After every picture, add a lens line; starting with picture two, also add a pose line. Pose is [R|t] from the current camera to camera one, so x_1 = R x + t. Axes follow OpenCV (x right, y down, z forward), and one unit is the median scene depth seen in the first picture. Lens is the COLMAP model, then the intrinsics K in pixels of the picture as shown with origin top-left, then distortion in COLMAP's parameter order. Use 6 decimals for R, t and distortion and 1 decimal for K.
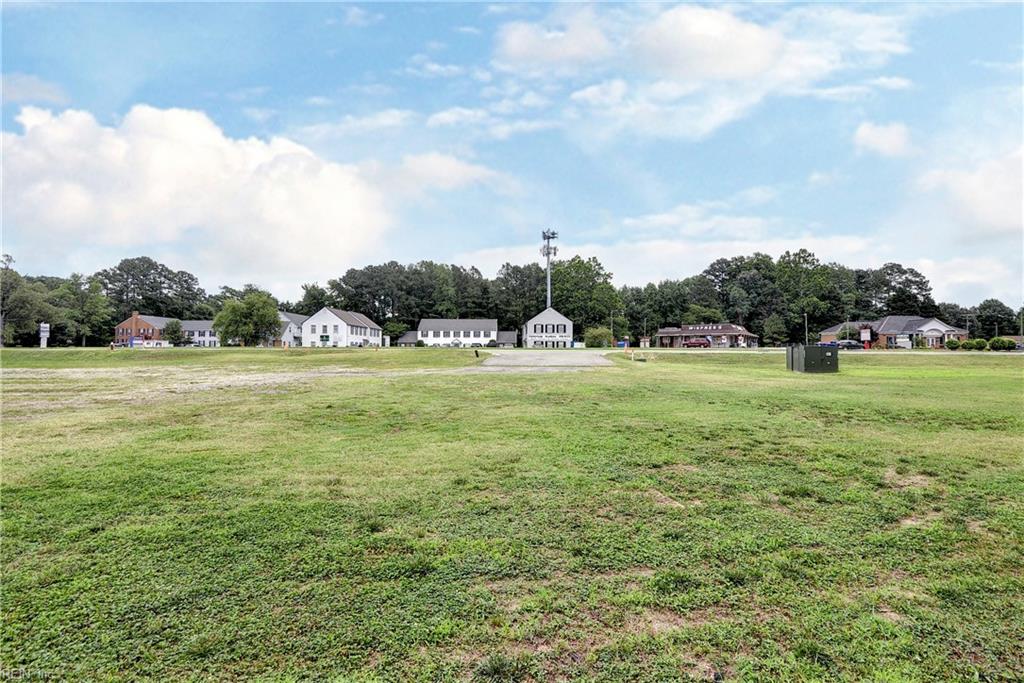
lens RADIAL K [[477.6, 0, 515.8], [0, 477.6, 362.4], [0, 0, 1]] dist [-0.004446, -0.008210]
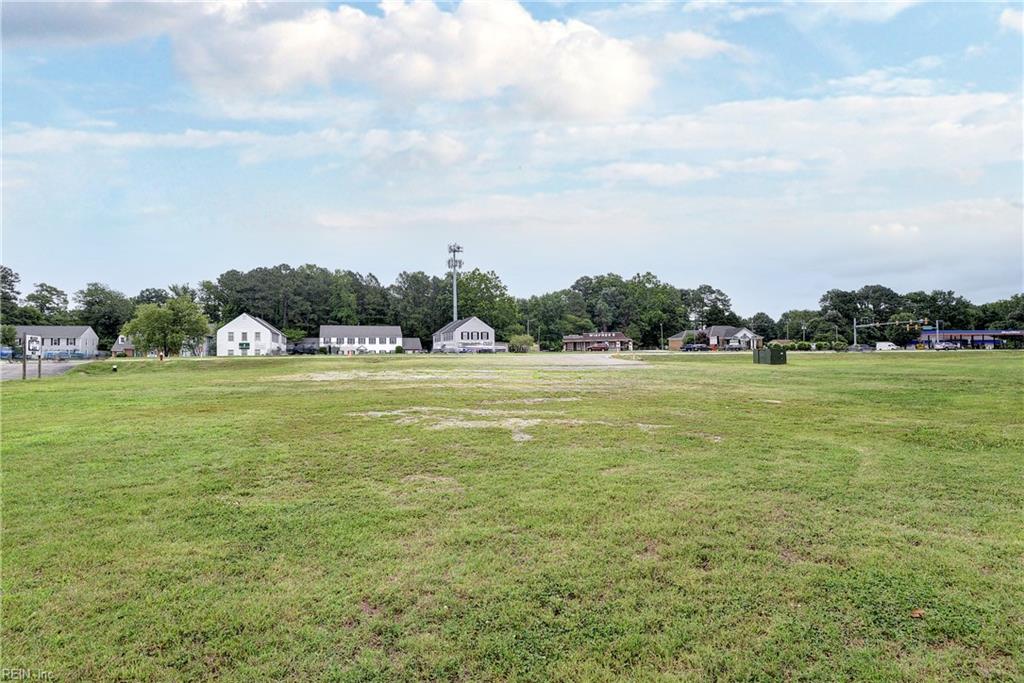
lens RADIAL K [[477.6, 0, 516.3], [0, 477.6, 349.7], [0, 0, 1]] dist [-0.004446, -0.008210]
pose [[0.934802, -0.010707, 0.355008, -0.176051], [0.024105, 0.999153, -0.033339, 0.000290], [-0.354350, 0.039723, 0.934269, -0.043937]]
